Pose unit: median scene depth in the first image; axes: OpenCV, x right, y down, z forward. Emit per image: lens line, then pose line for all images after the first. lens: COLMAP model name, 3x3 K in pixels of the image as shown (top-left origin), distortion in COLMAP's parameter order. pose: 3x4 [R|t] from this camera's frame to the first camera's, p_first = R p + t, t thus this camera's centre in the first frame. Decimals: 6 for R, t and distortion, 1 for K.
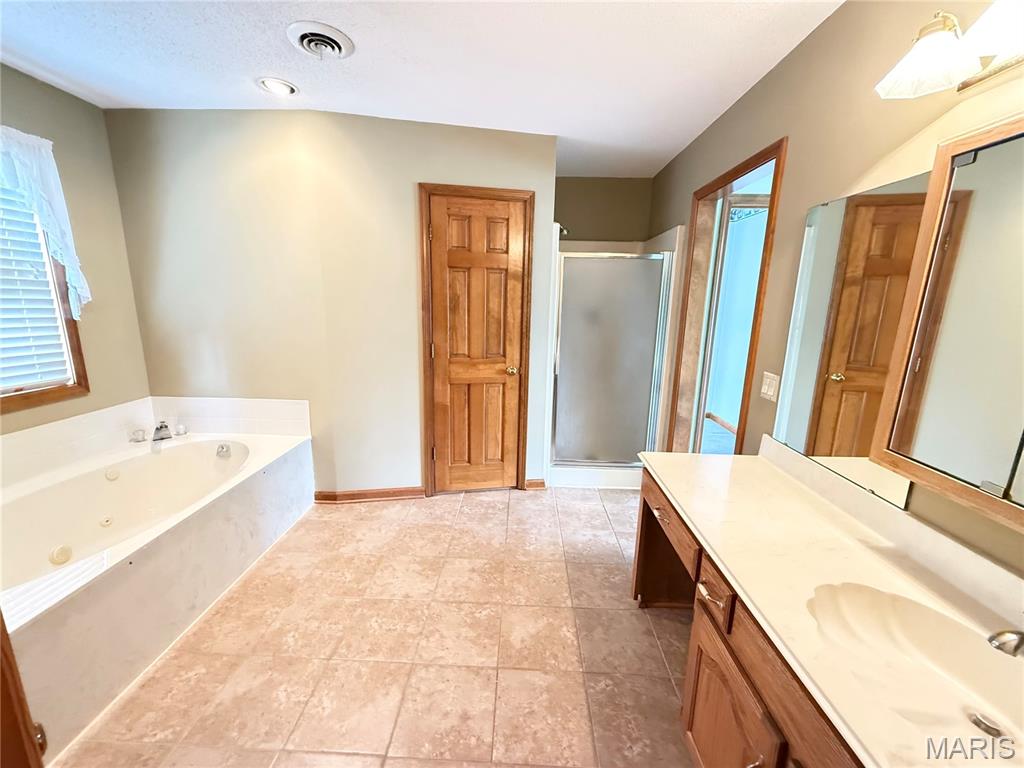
lens RADIAL K [[407.7, 0, 509.9], [0, 407.7, 384.0], [0, 0, 1]] dist [0.000728, -0.000236]
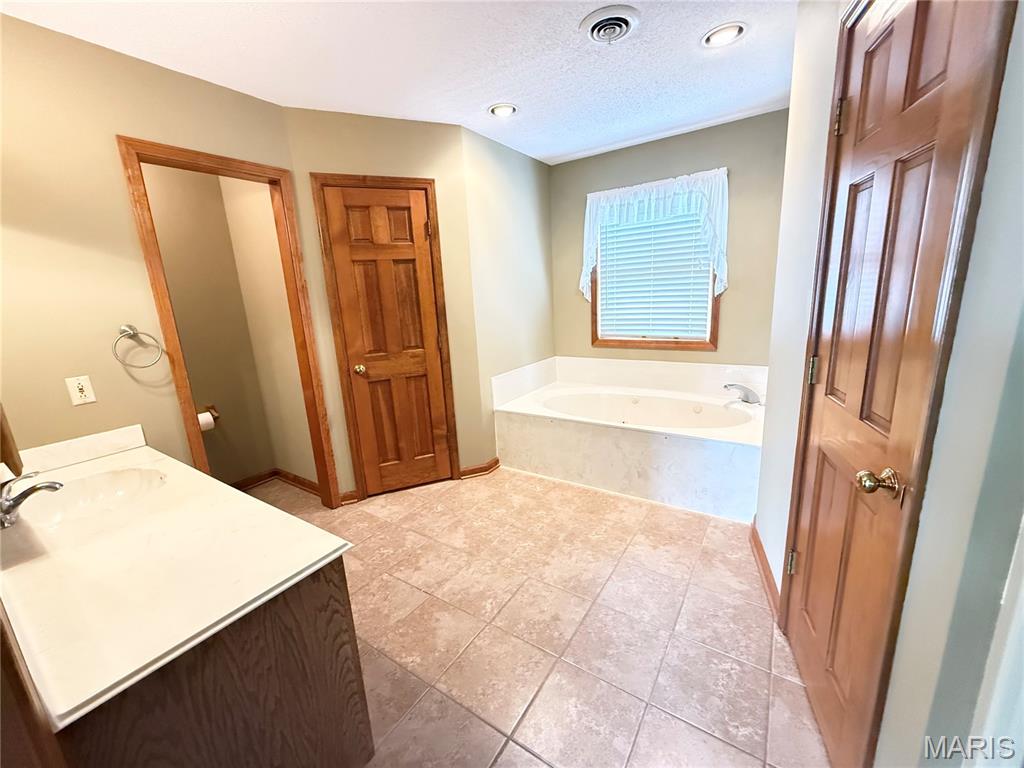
lens RADIAL K [[407.7, 0, 509.9], [0, 407.7, 384.0], [0, 0, 1]] dist [0.000728, -0.000236]
pose [[-0.528246, 0.192584, -0.826963, 0.631290], [-0.136371, 0.942052, 0.306497, -0.250769], [0.838068, 0.274680, -0.471373, 1.394516]]
